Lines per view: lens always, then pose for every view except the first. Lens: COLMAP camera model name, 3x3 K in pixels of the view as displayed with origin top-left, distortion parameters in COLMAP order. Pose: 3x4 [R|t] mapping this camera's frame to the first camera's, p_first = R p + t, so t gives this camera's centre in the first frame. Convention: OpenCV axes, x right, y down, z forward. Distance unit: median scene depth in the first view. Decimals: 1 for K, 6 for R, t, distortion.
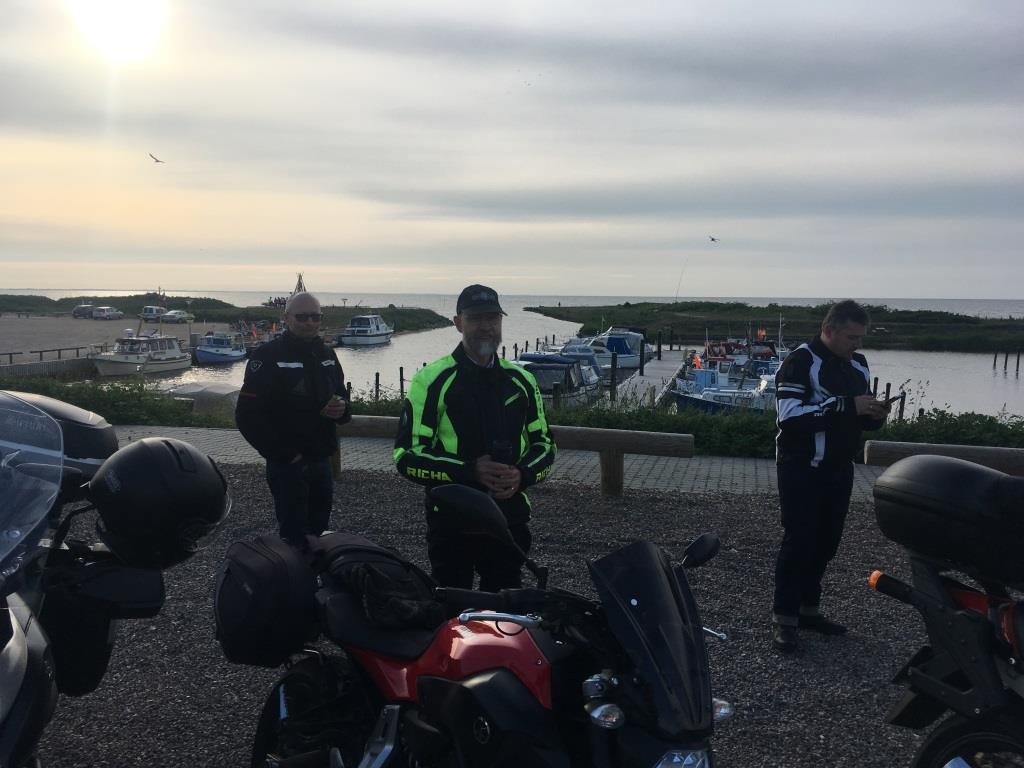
lens RADIAL K [[882.9, 0, 512.0], [0, 882.9, 386.4], [0, 0, 1]] dist [0.056547, -0.038047]
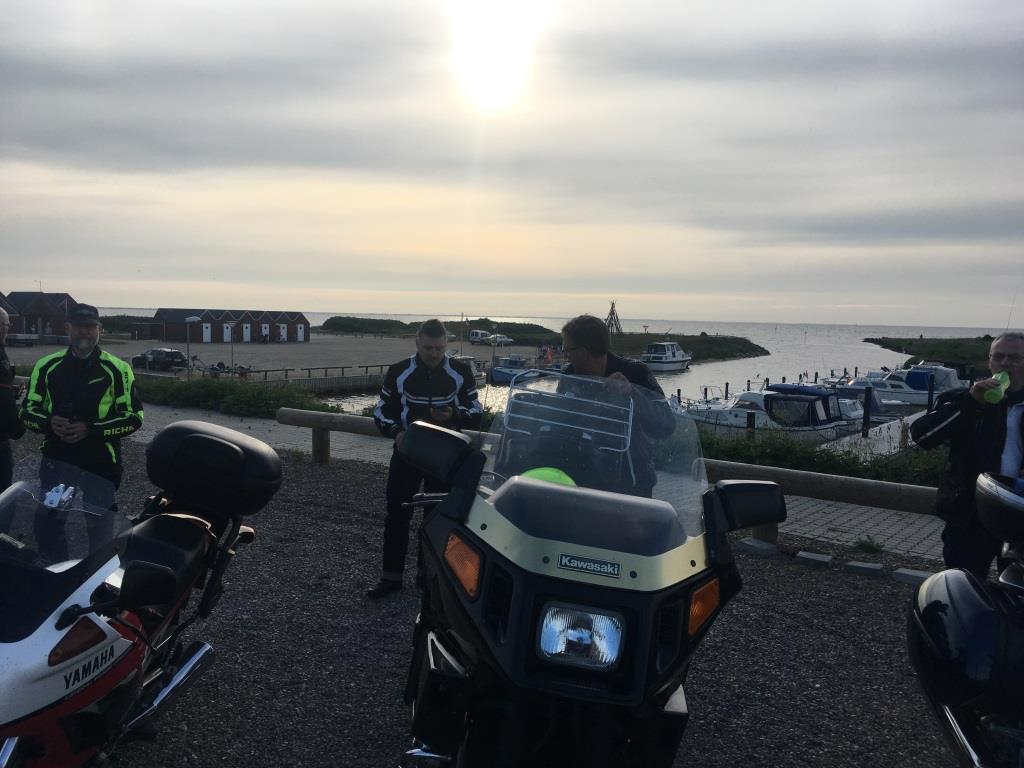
lens RADIAL K [[882.9, 0, 505.5], [0, 882.9, 384.7], [0, 0, 1]] dist [0.056547, -0.038047]
pose [[0.925517, 0.041181, -0.376460, 0.044740], [-0.053568, 0.998311, -0.022490, 0.000716], [0.374898, 0.040981, 0.926160, -0.004888]]
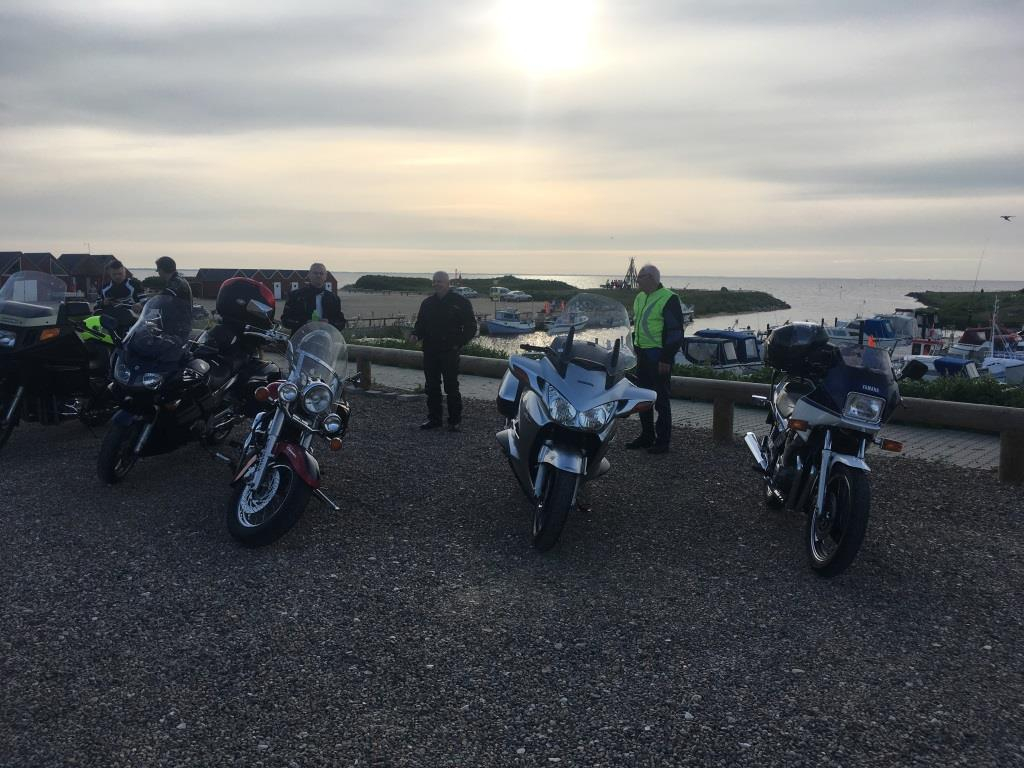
lens RADIAL K [[882.9, 0, 506.3], [0, 882.9, 403.2], [0, 0, 1]] dist [0.056547, -0.038047]
pose [[0.898473, 0.066378, -0.433982, 0.115556], [-0.050867, 0.997586, 0.047273, 0.006131], [0.436073, -0.020398, 0.899680, -0.034975]]
